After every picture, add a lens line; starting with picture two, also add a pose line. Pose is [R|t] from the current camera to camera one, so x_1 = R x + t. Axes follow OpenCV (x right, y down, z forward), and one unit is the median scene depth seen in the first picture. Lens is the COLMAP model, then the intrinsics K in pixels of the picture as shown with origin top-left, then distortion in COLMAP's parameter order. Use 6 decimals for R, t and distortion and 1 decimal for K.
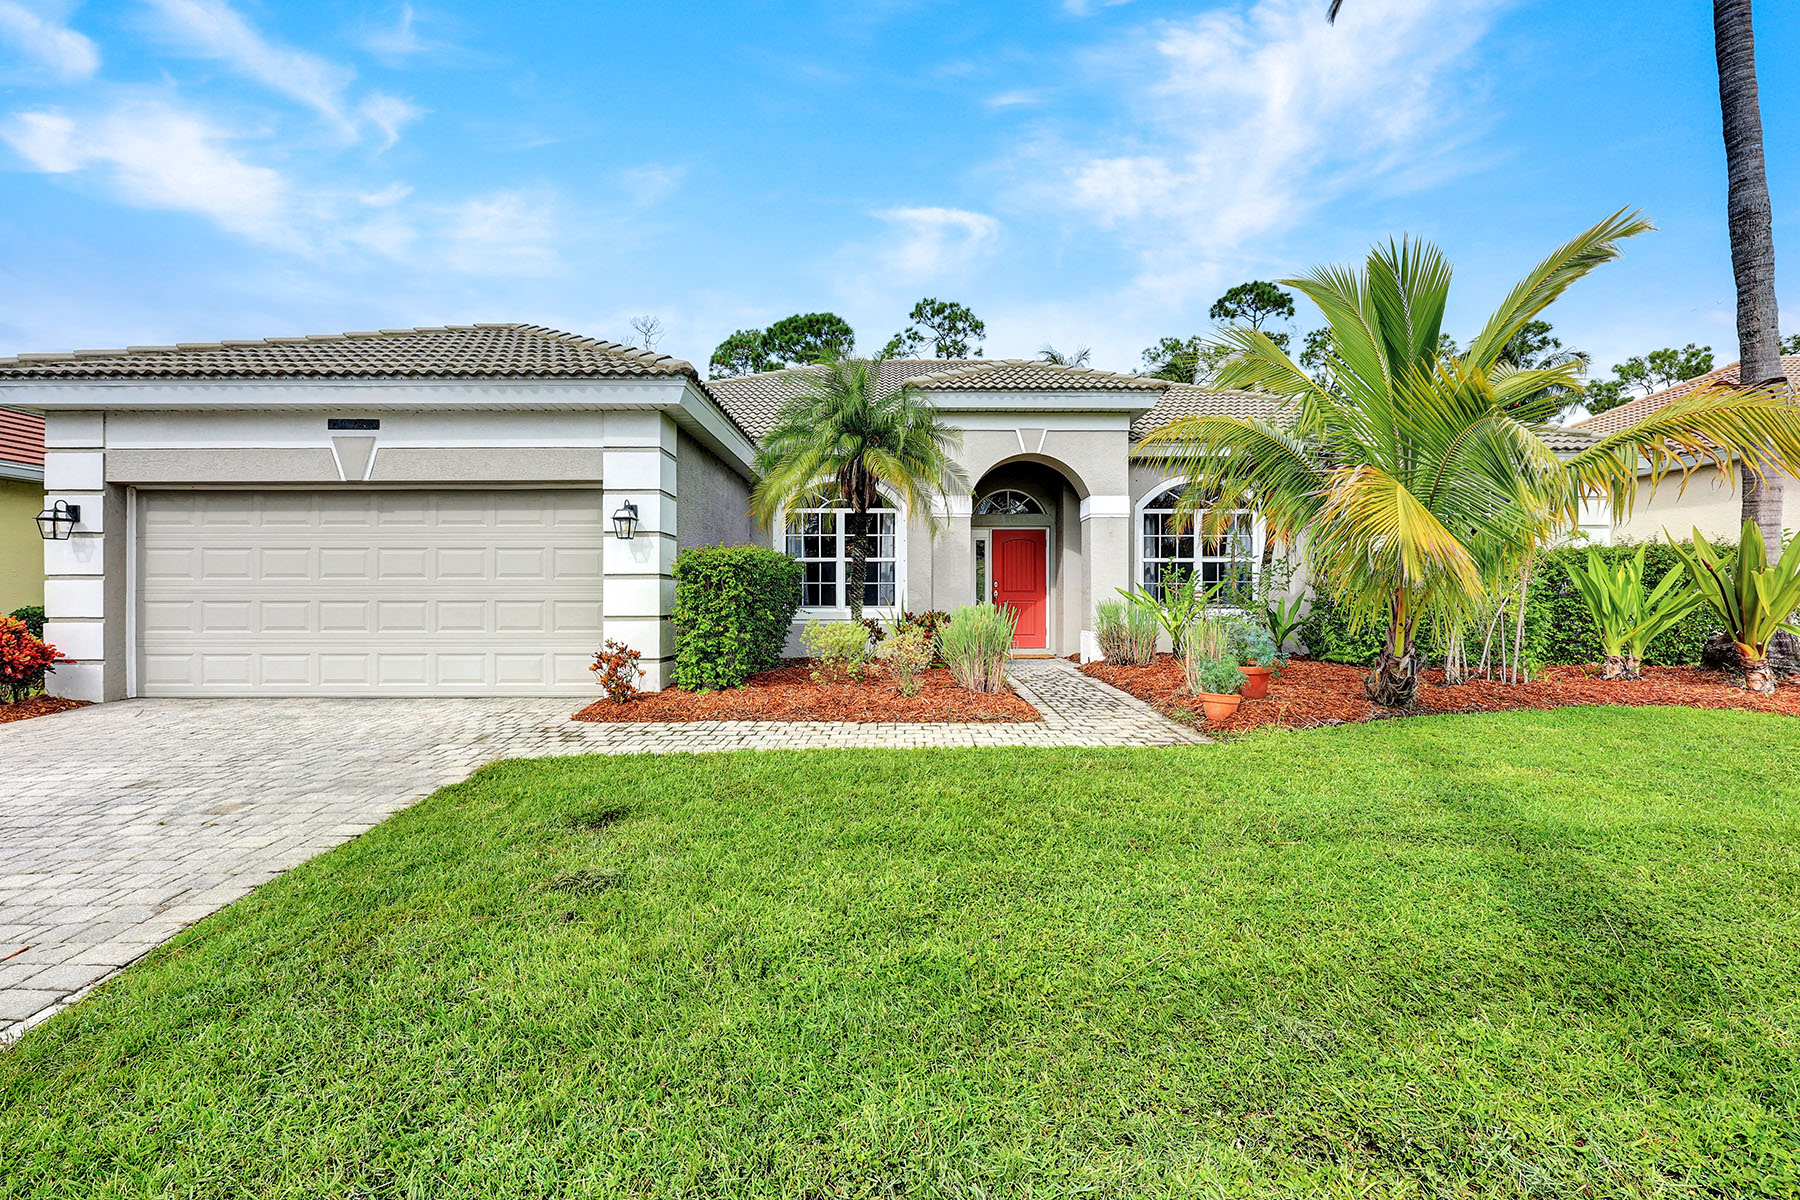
lens RADIAL K [[724.7, 0, 898.8], [0, 724.7, 599.3], [0, 0, 1]] dist [-0.005907, -0.000253]
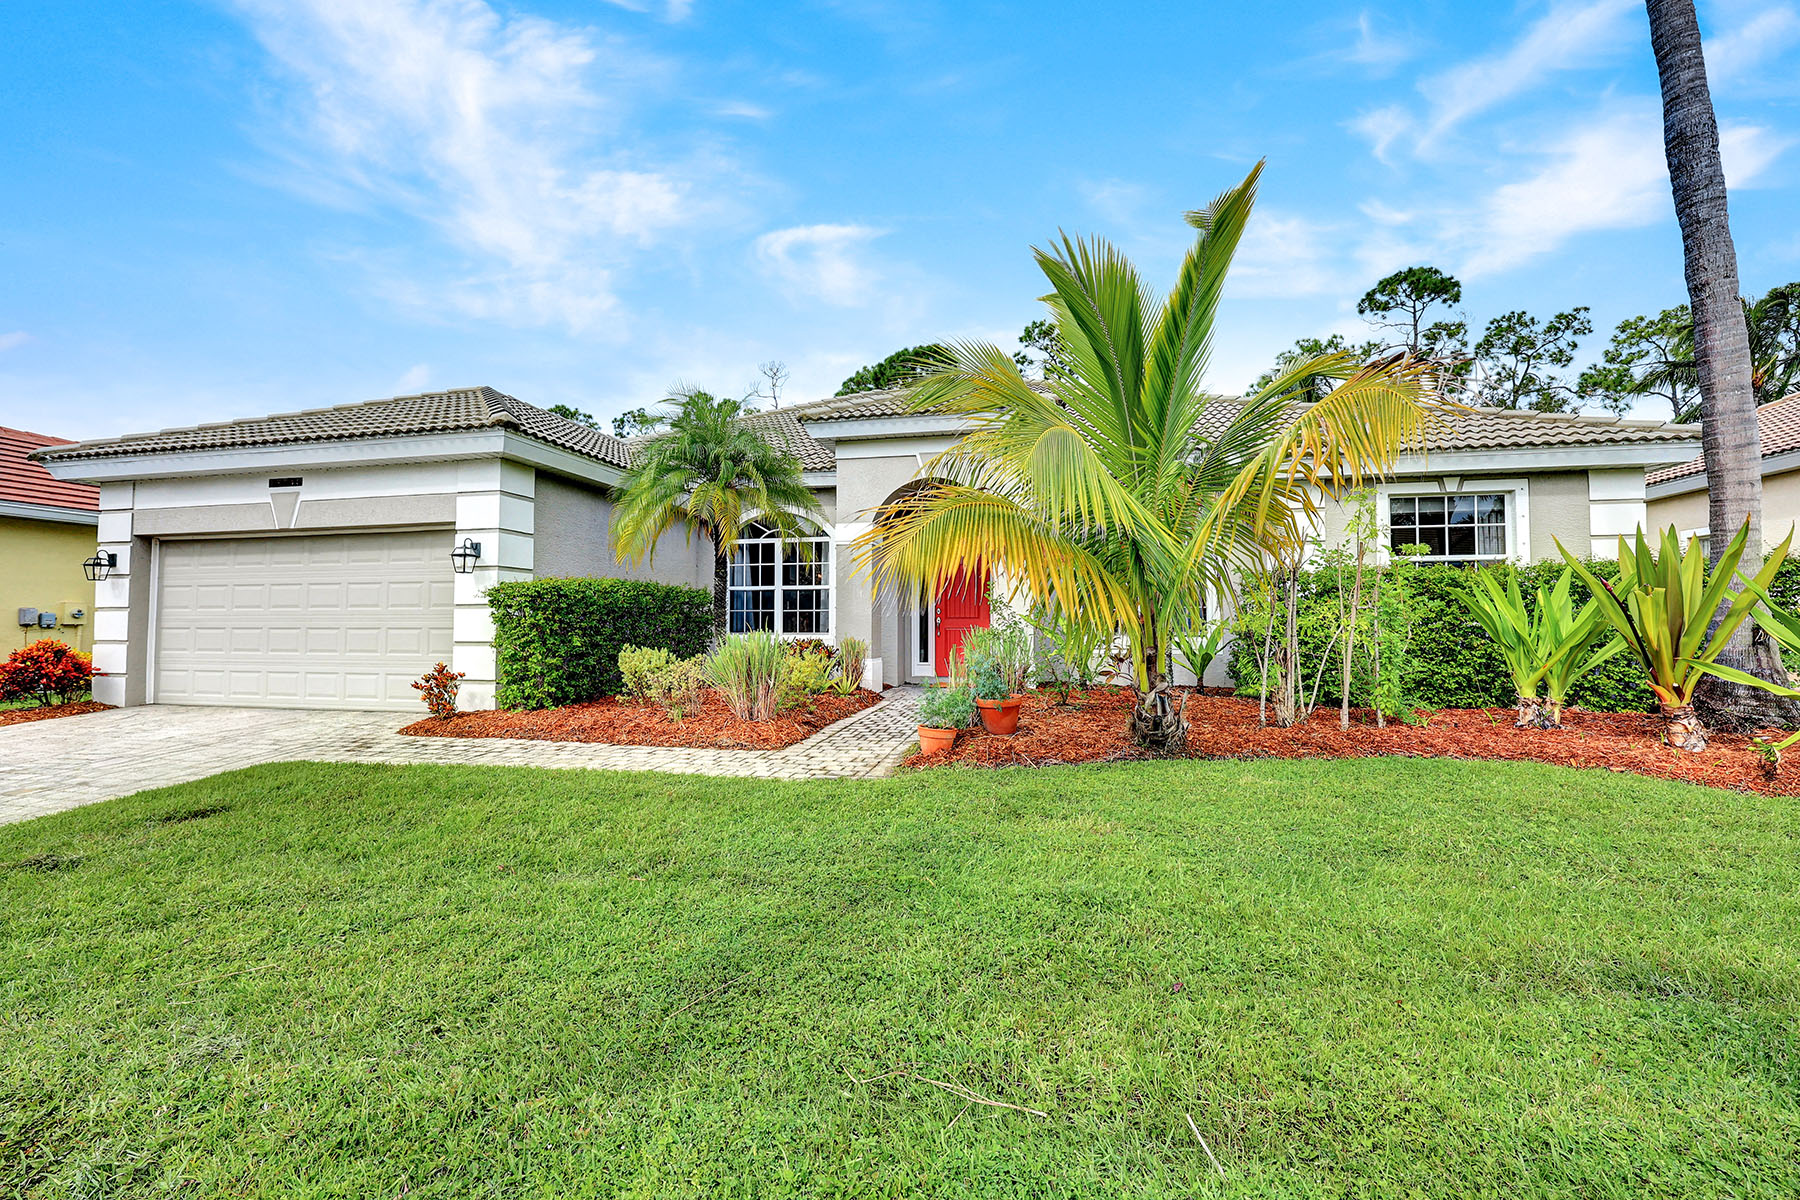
lens RADIAL K [[724.7, 0, 901.3], [0, 724.7, 599.5], [0, 0, 1]] dist [-0.005907, -0.000253]
pose [[0.974933, -0.007830, -0.222359, 0.504437], [-0.000050, 0.999373, -0.035409, -0.002482], [0.222497, 0.034532, 0.974322, 0.054655]]
